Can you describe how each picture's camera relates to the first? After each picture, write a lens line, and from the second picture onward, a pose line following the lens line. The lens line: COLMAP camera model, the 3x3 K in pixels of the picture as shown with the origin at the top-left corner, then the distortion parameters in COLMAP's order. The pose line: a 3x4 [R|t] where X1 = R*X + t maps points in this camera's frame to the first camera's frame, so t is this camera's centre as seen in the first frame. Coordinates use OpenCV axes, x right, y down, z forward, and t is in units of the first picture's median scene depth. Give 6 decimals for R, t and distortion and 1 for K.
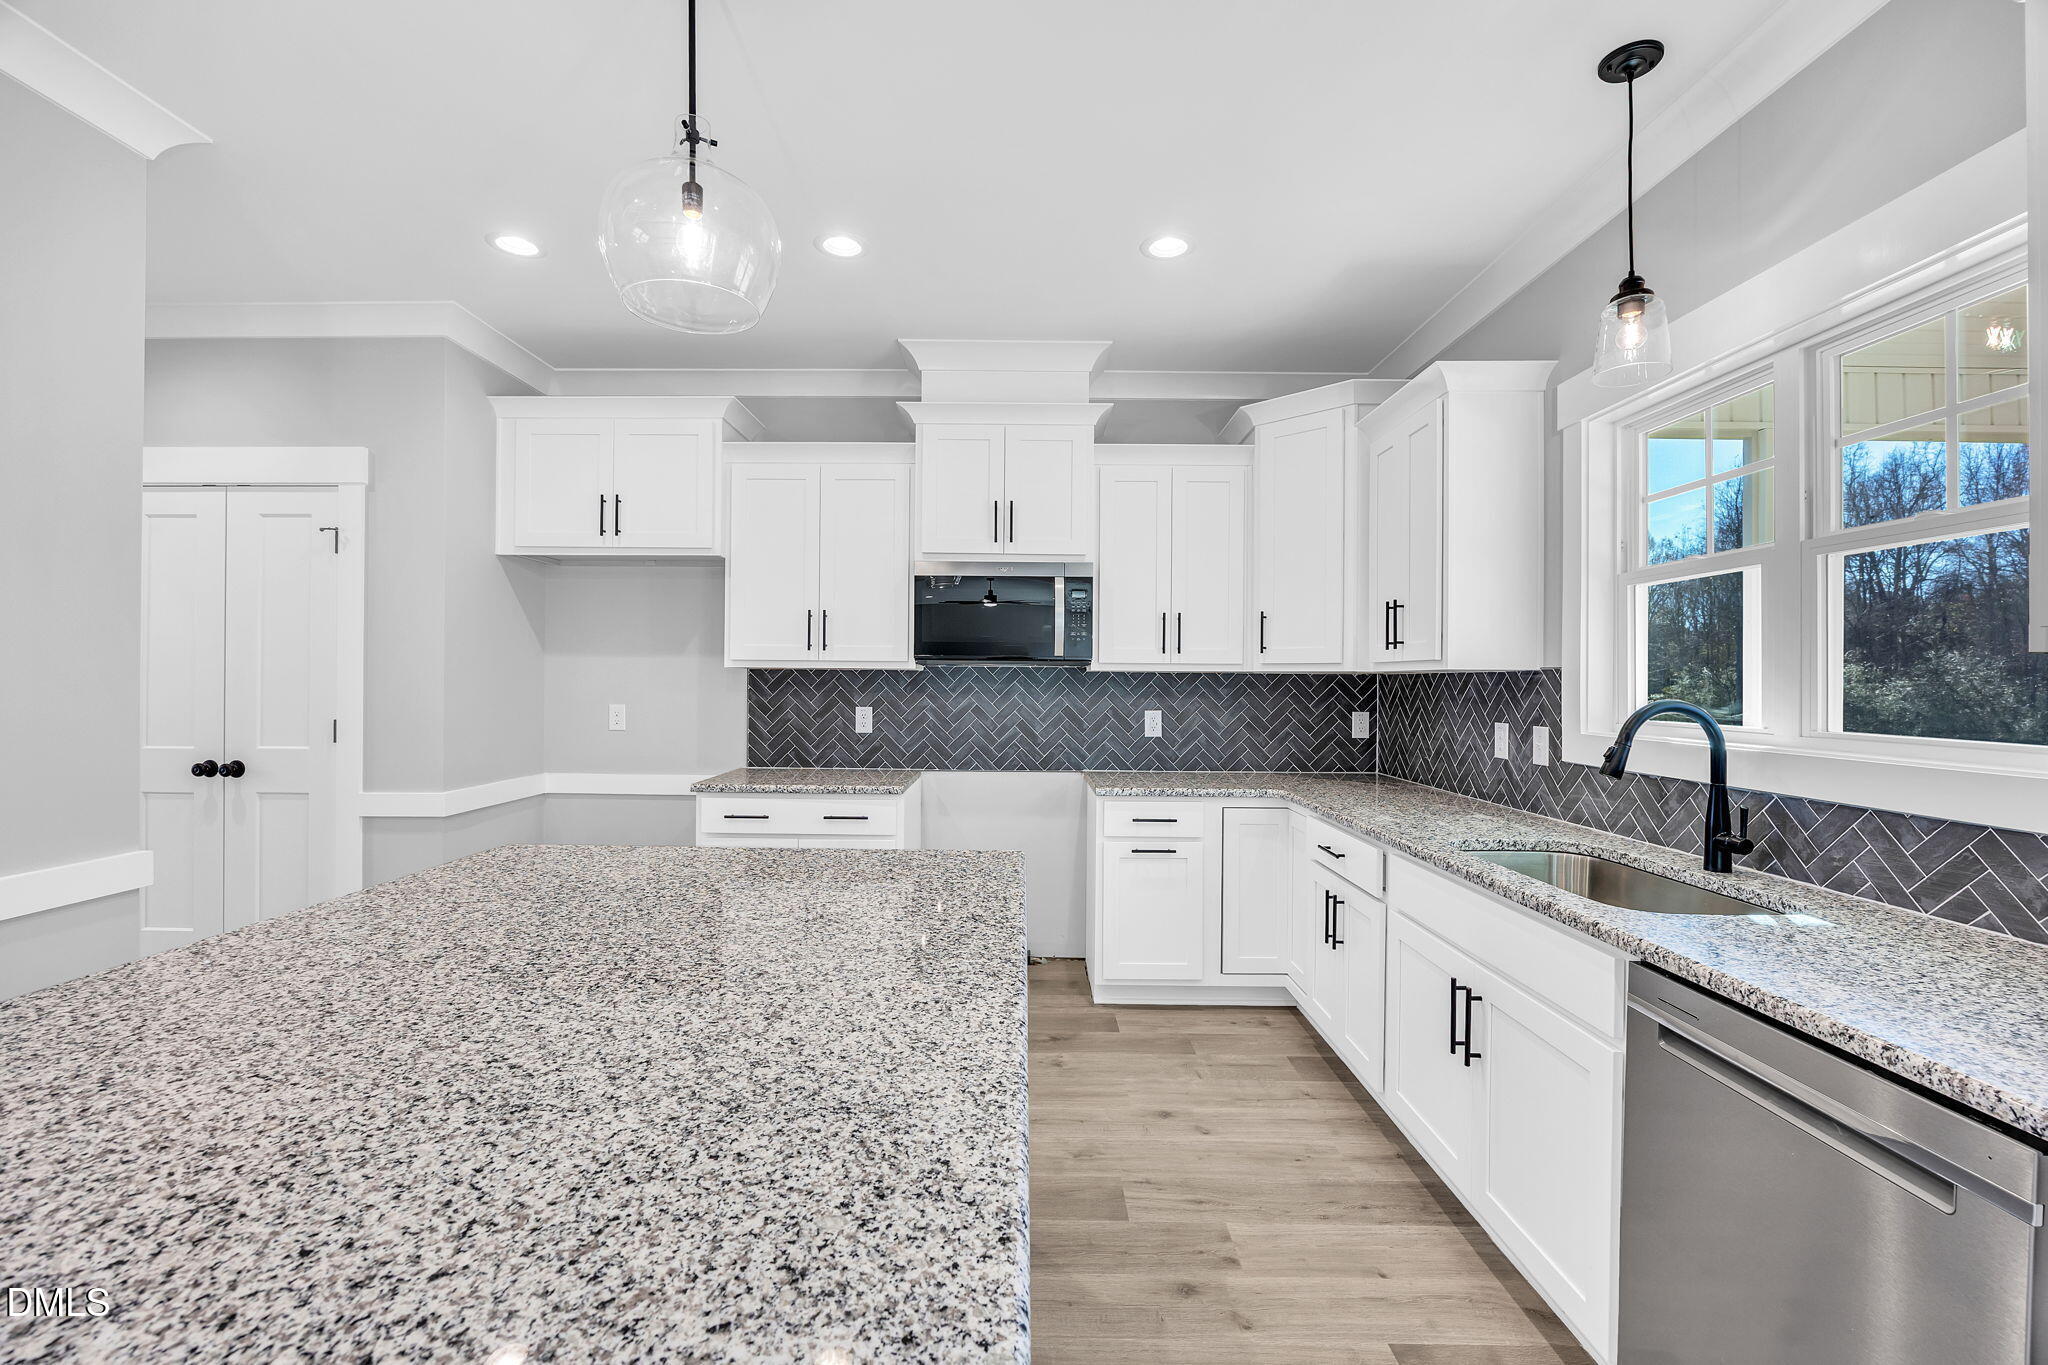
lens RADIAL K [[866.5, 0, 1015.0], [0, 866.5, 679.2], [0, 0, 1]] dist [-0.012160, 0.001067]
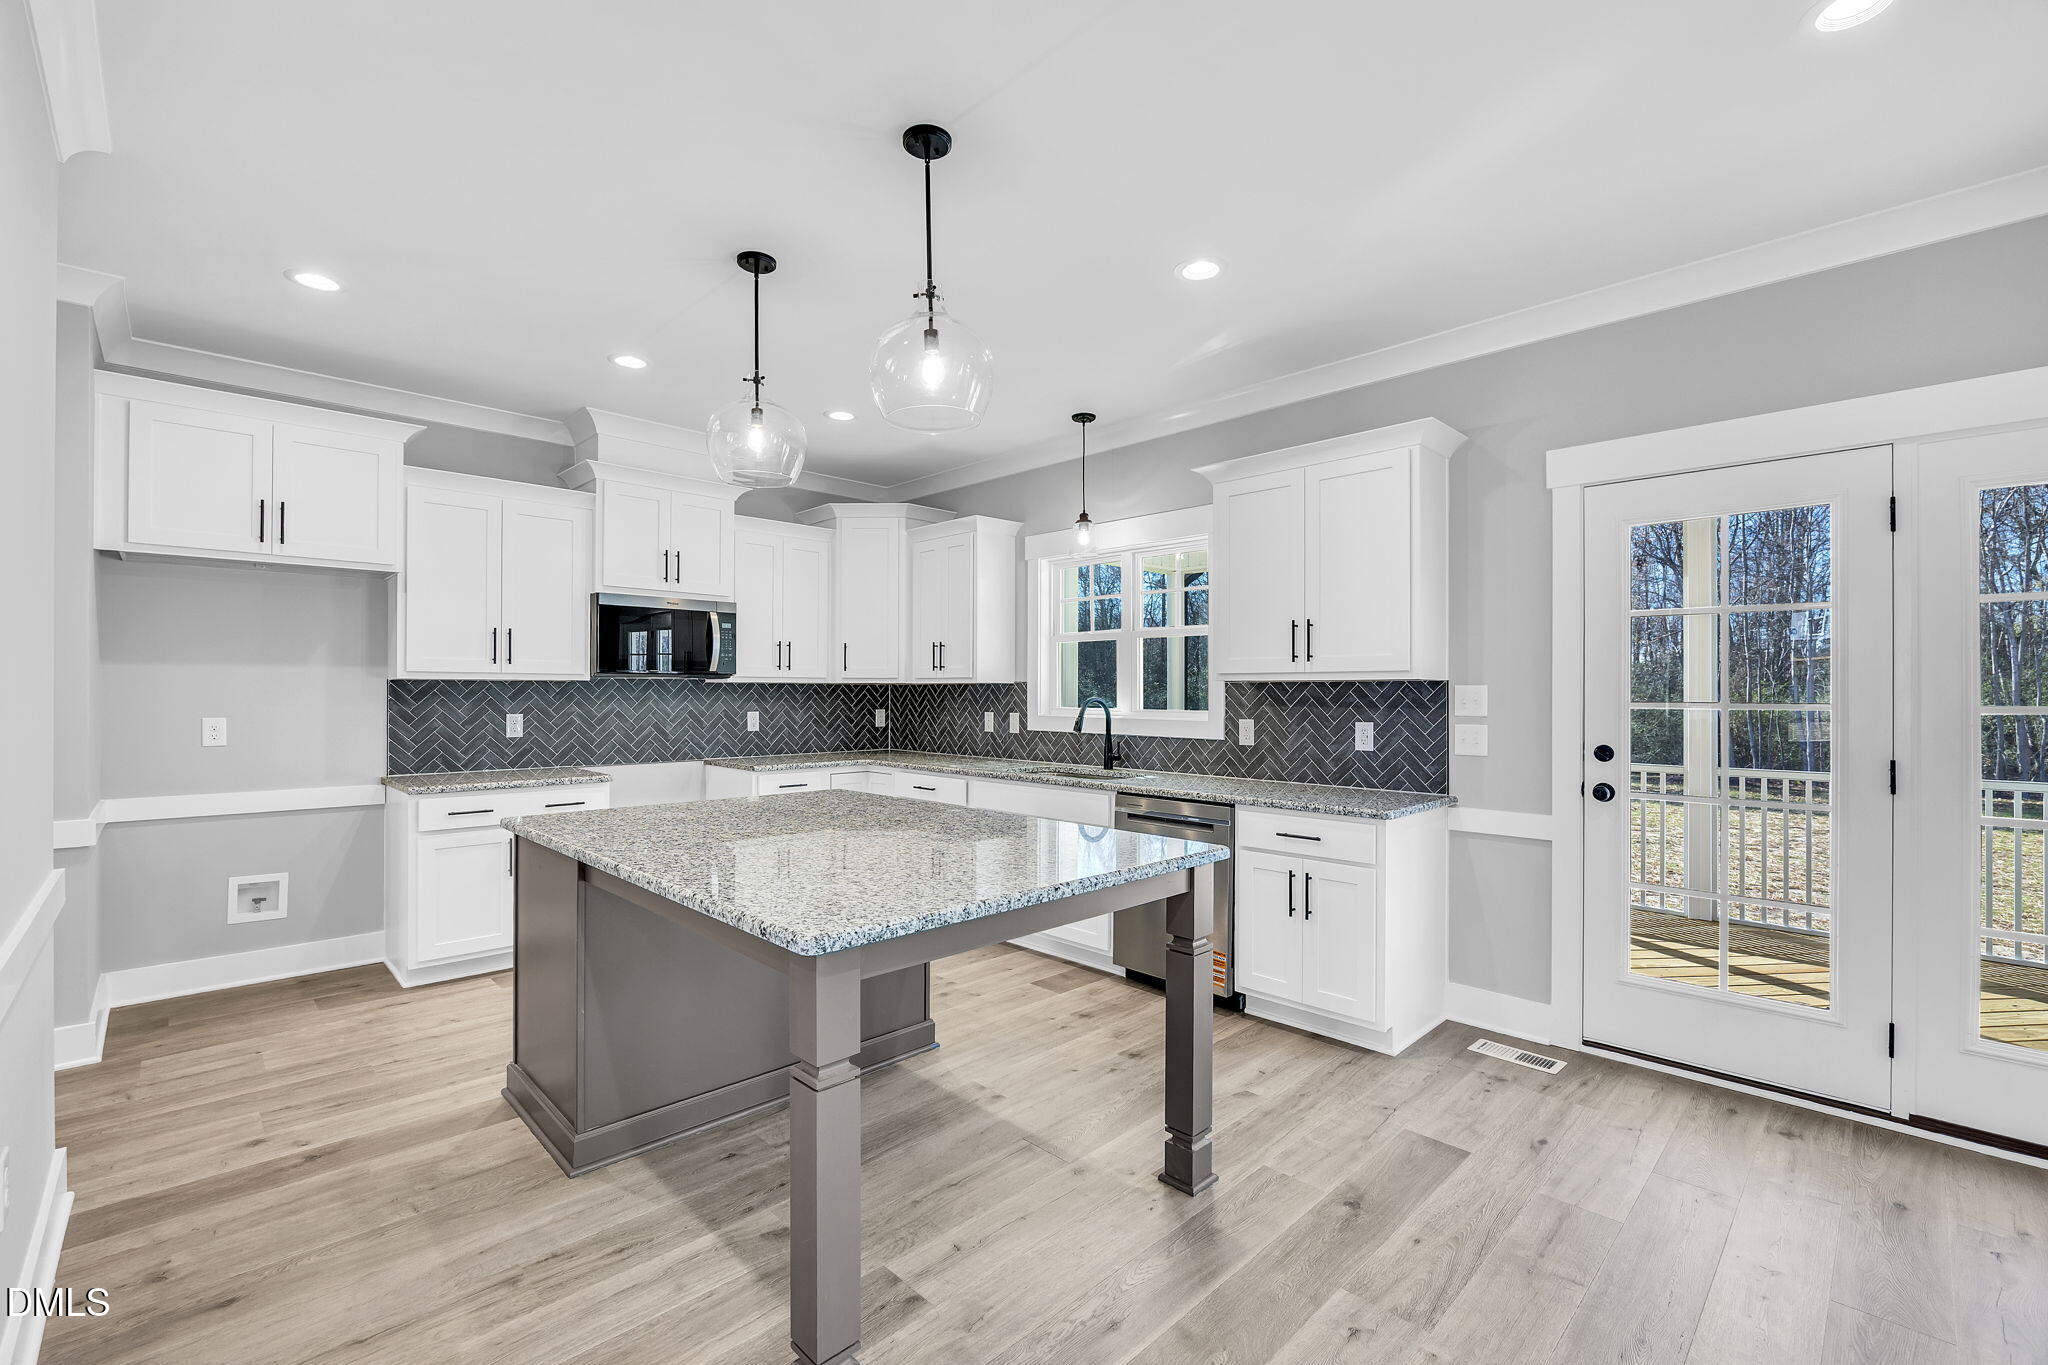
lens RADIAL K [[866.5, 0, 1024.4], [0, 866.5, 690.6], [0, 0, 1]] dist [-0.012160, 0.001067]
pose [[0.708895, -0.005479, 0.705293, -0.536539], [0.001017, 0.999977, 0.006747, -0.005234], [-0.705313, -0.004065, 0.708884, -0.275073]]
